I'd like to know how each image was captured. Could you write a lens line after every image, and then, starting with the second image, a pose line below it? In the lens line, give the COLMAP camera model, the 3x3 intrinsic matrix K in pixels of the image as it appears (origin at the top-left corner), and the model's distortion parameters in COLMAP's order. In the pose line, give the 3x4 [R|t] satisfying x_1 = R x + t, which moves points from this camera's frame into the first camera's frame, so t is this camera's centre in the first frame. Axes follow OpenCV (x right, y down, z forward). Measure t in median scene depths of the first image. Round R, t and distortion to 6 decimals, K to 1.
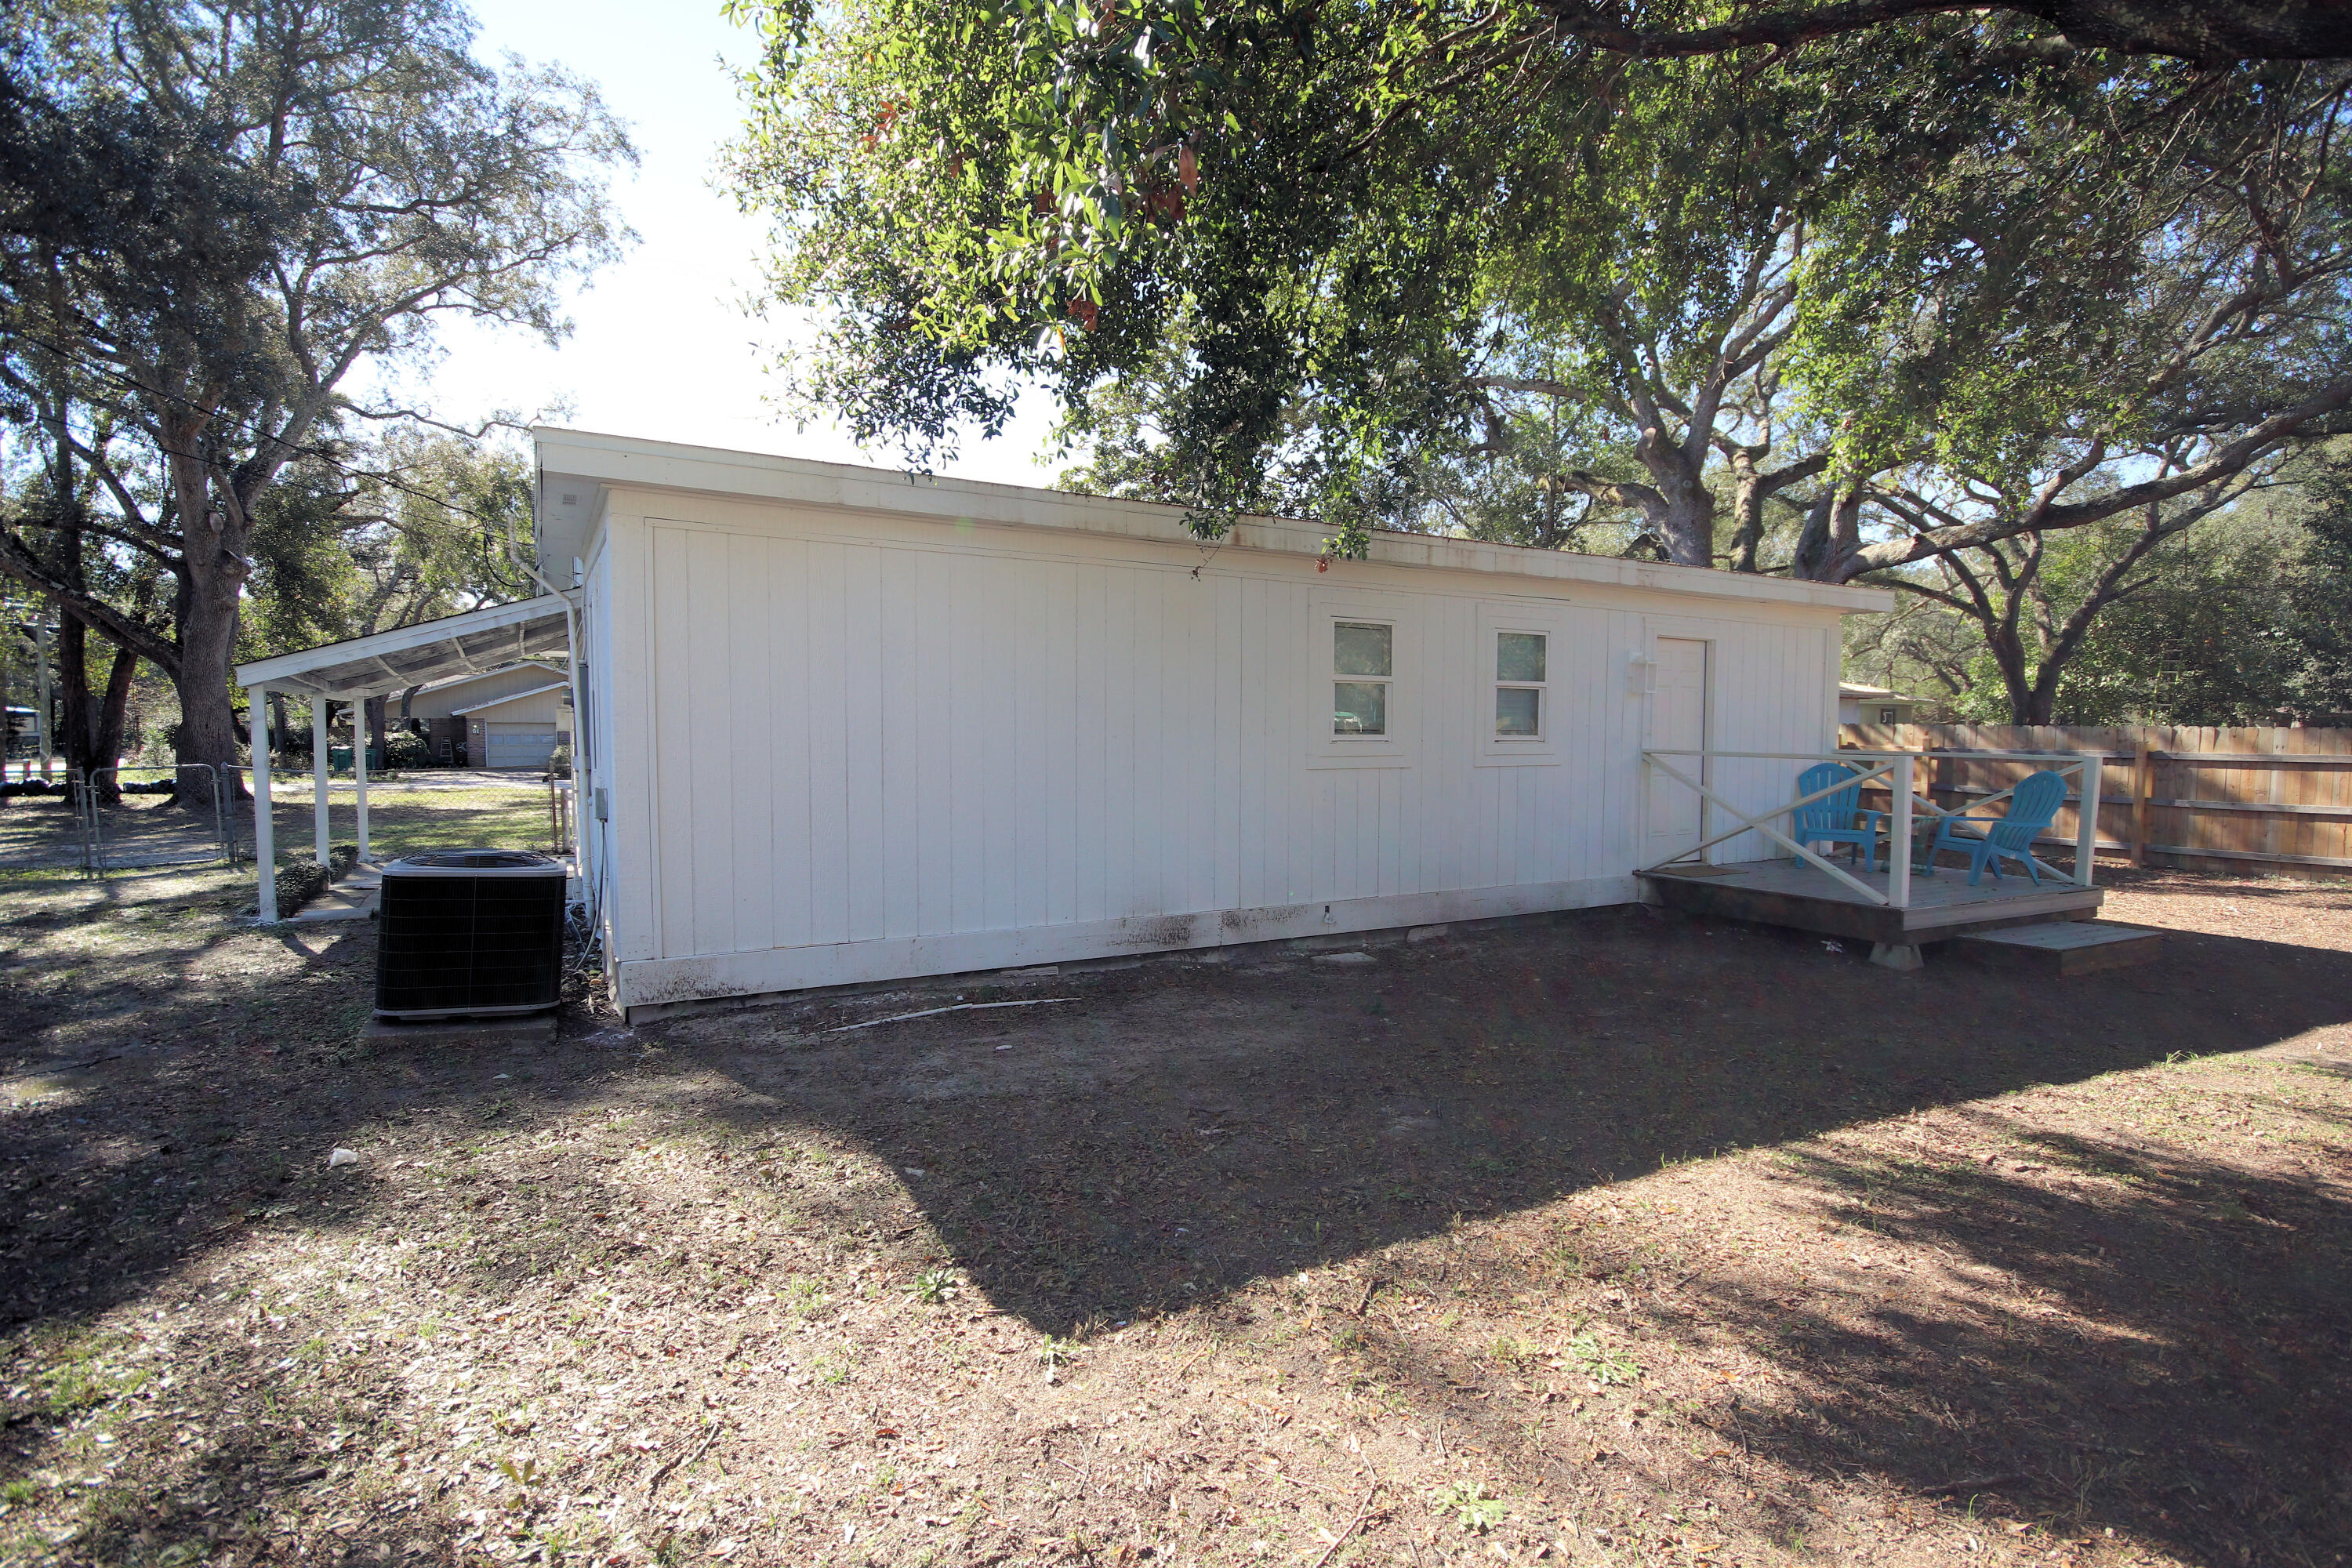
lens RADIAL K [[1089.9, 0, 1200.9], [0, 1089.9, 790.2], [0, 0, 1]] dist [0.012782, -0.013226]
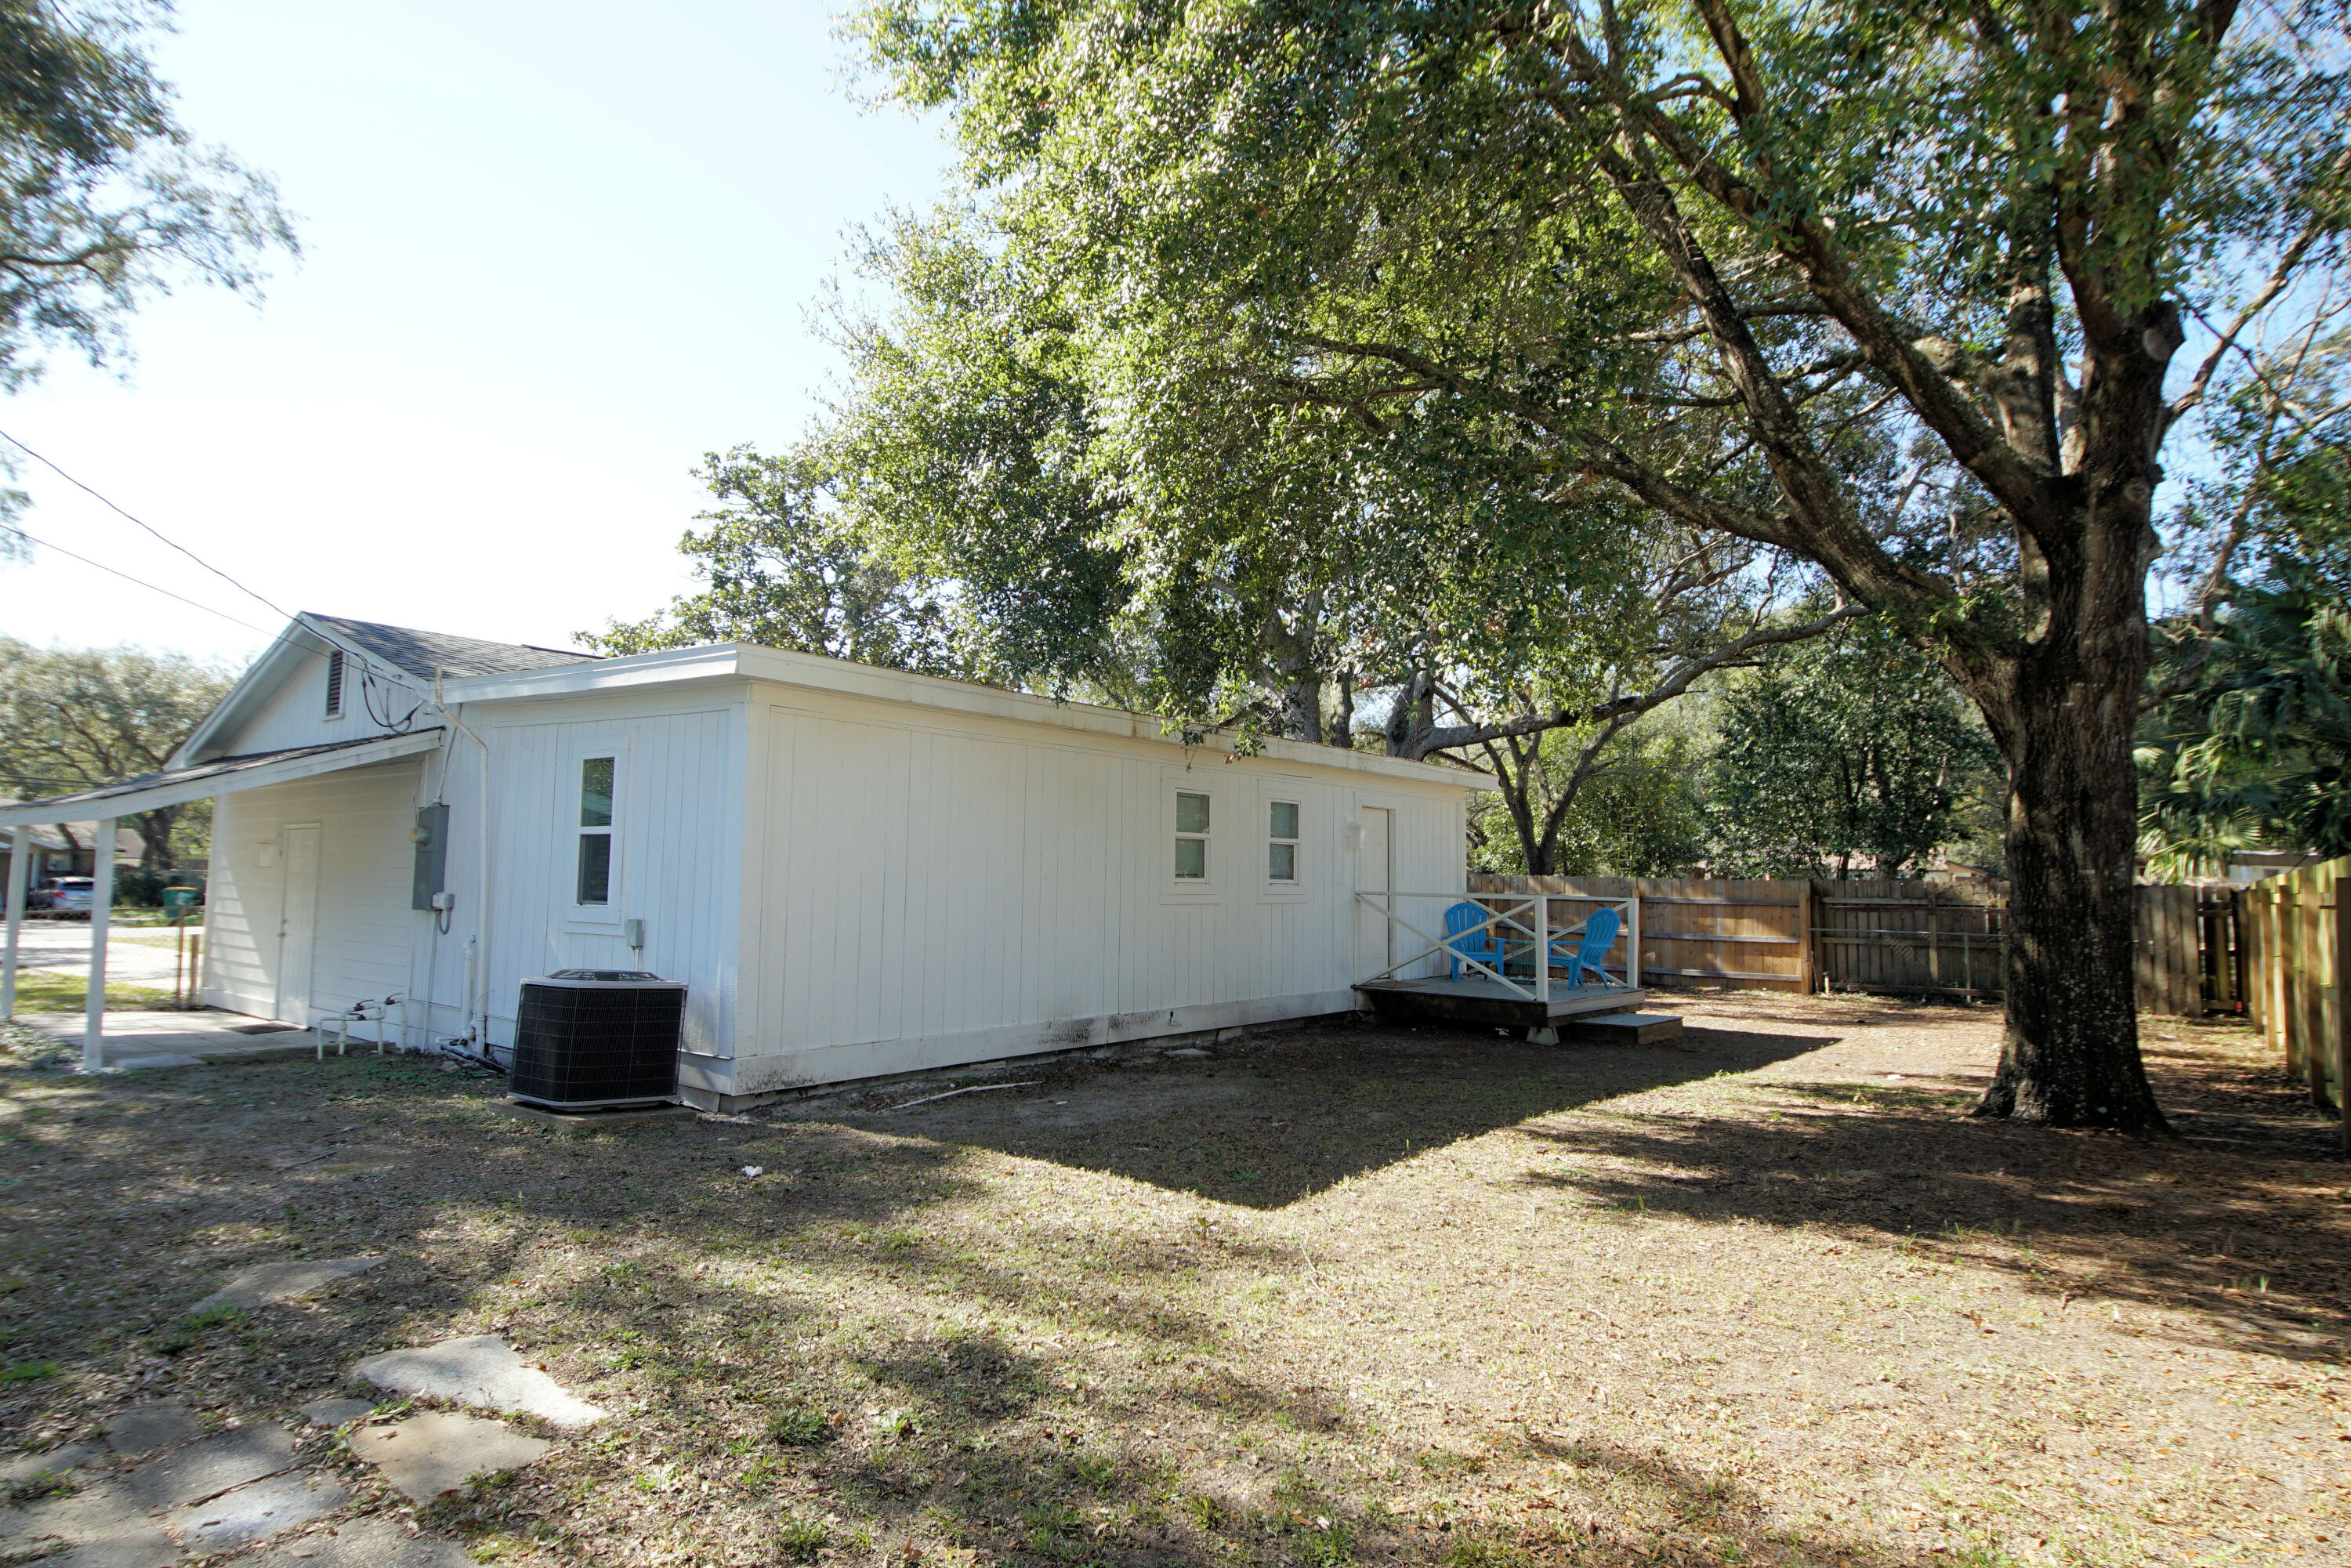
lens RADIAL K [[1208.3, 0, 1128.4], [0, 1208.3, 775.7], [0, 0, 1]] dist [0.077172, -0.034540]
pose [[0.940496, 0.035707, 0.337923, -0.401344], [0.010786, 0.990826, -0.134716, 0.021307], [-0.339633, 0.130344, 0.931482, -0.329185]]
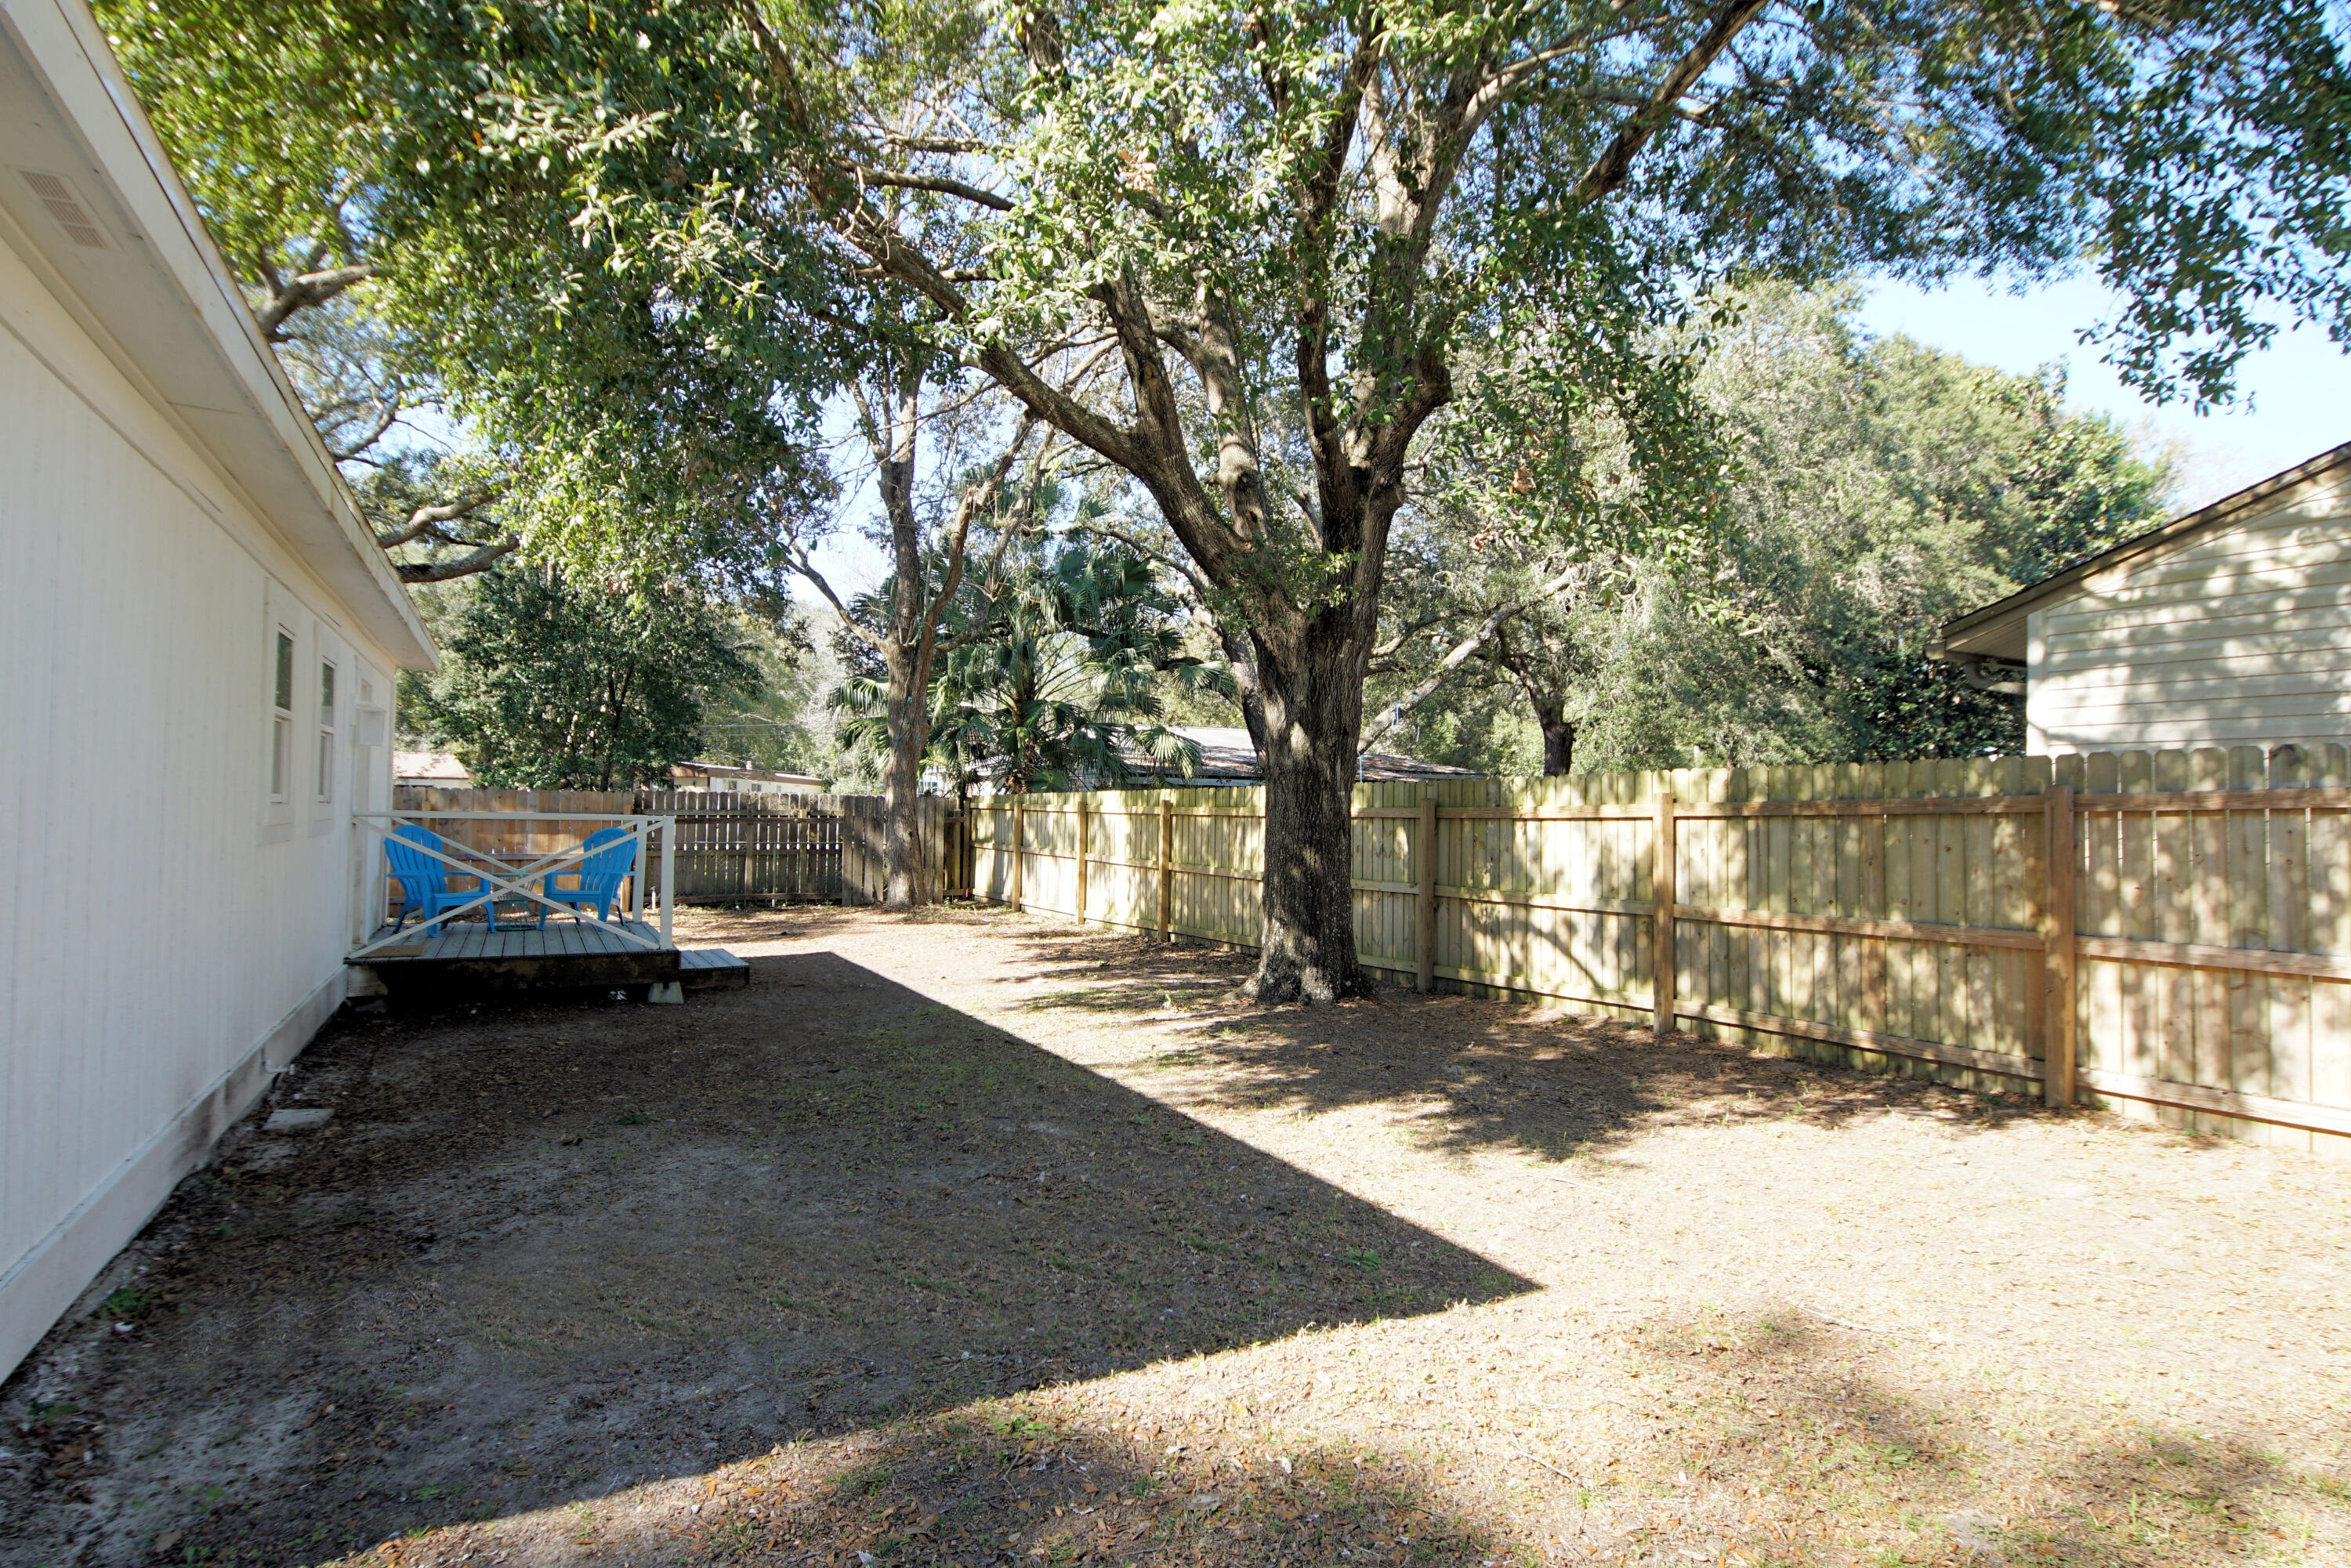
lens RADIAL K [[1260.0, 0, 1160.7], [0, 1260.0, 775.0], [0, 0, 1]] dist [0.043316, -0.041526]
pose [[0.066675, 0.024941, 0.997463, -0.582248], [0.035854, 0.998982, -0.027376, -0.017208], [-0.997130, 0.037588, 0.065713, 0.377694]]
